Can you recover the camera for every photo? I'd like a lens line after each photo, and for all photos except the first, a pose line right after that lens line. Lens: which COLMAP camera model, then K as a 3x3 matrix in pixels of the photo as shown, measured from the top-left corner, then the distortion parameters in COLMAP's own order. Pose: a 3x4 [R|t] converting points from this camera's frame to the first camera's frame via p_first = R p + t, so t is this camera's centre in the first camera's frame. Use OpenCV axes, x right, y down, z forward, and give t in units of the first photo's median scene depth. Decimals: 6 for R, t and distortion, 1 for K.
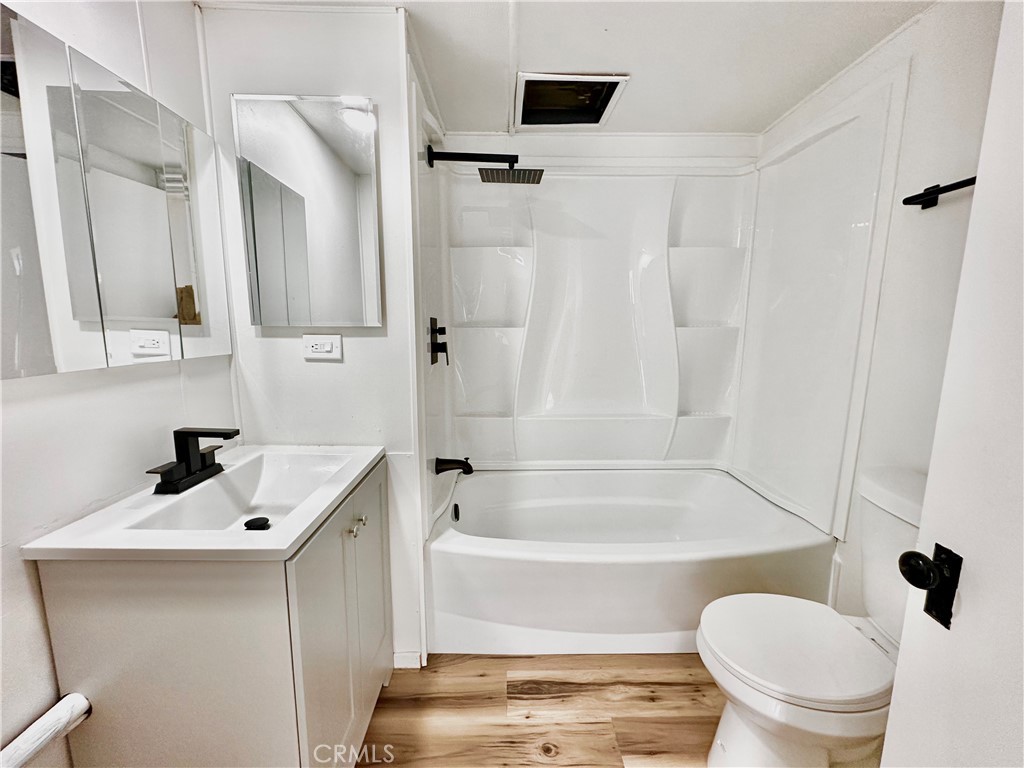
lens RADIAL K [[376.5, 0, 512.0], [0, 376.5, 384.0], [0, 0, 1]] dist [0.000457, 0.000044]
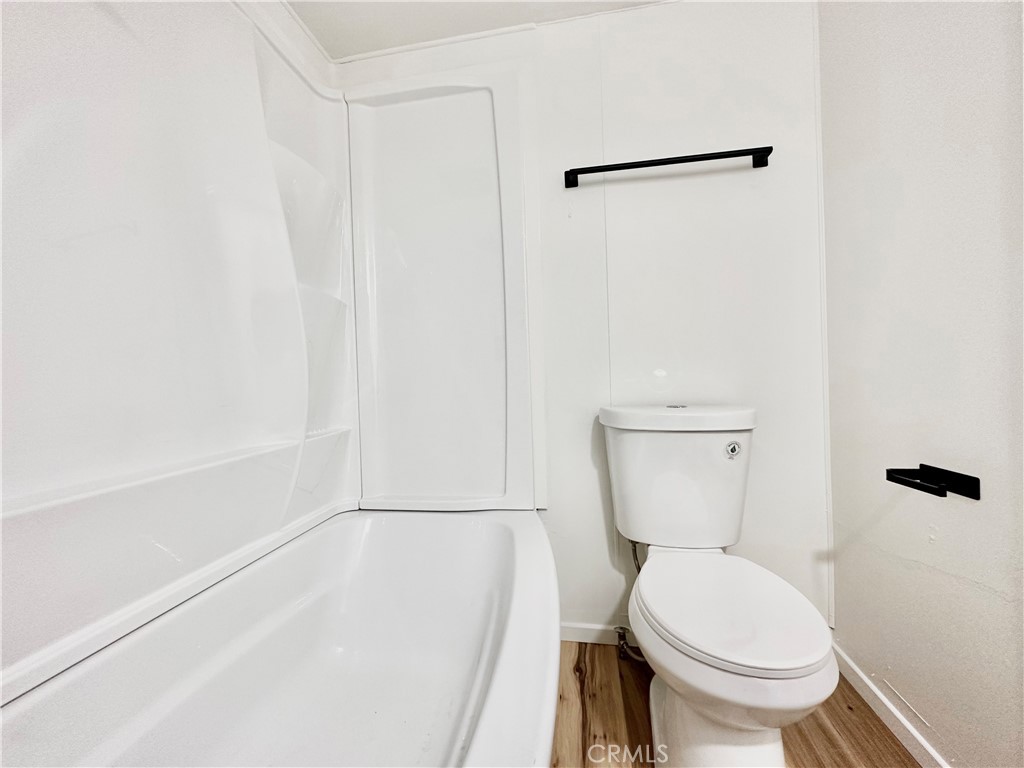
lens RADIAL K [[406.3, 0, 512.0], [0, 406.3, 384.0], [0, 0, 1]] dist [-0.000293, -0.000095]
pose [[0.182888, -0.026730, 0.982770, -0.113189], [0.179544, 0.983727, -0.006656, 0.065700], [-0.966600, 0.177668, 0.184711, 0.573770]]
